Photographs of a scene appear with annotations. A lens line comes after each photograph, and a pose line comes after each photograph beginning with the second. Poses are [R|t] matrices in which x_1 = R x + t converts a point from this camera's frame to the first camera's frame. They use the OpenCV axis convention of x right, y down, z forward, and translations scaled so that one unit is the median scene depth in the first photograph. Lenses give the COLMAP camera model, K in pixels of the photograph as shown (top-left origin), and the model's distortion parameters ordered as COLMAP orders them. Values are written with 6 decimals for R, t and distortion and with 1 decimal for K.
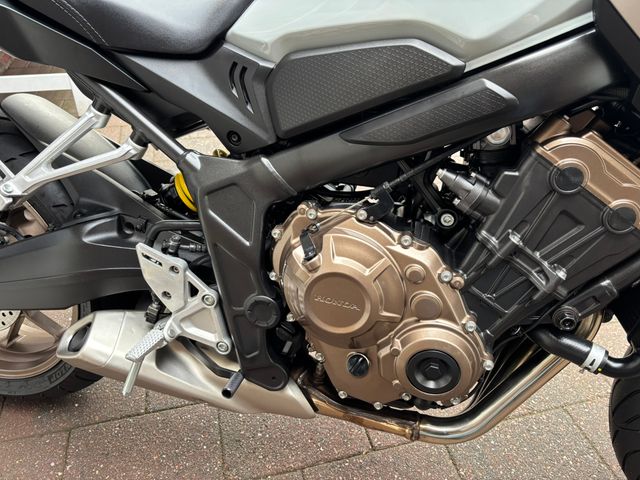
lens RADIAL K [[494.2, 0, 320.3], [0, 494.2, 233.0], [0, 0, 1]] dist [-0.002268, -0.011611]
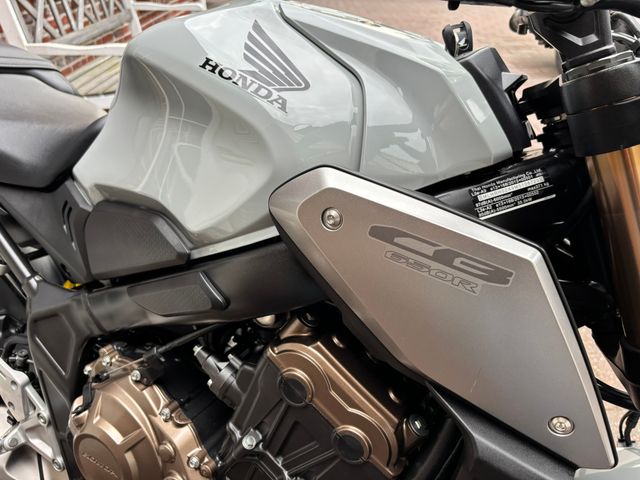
lens RADIAL K [[494.2, 0, 320.3], [0, 494.2, 233.0], [0, 0, 1]] dist [-0.002268, -0.011611]
pose [[0.974124, 0.100479, -0.202451, 0.623174], [-0.118817, 0.989645, -0.080533, -0.286284], [0.192263, 0.102504, 0.975975, 0.105876]]
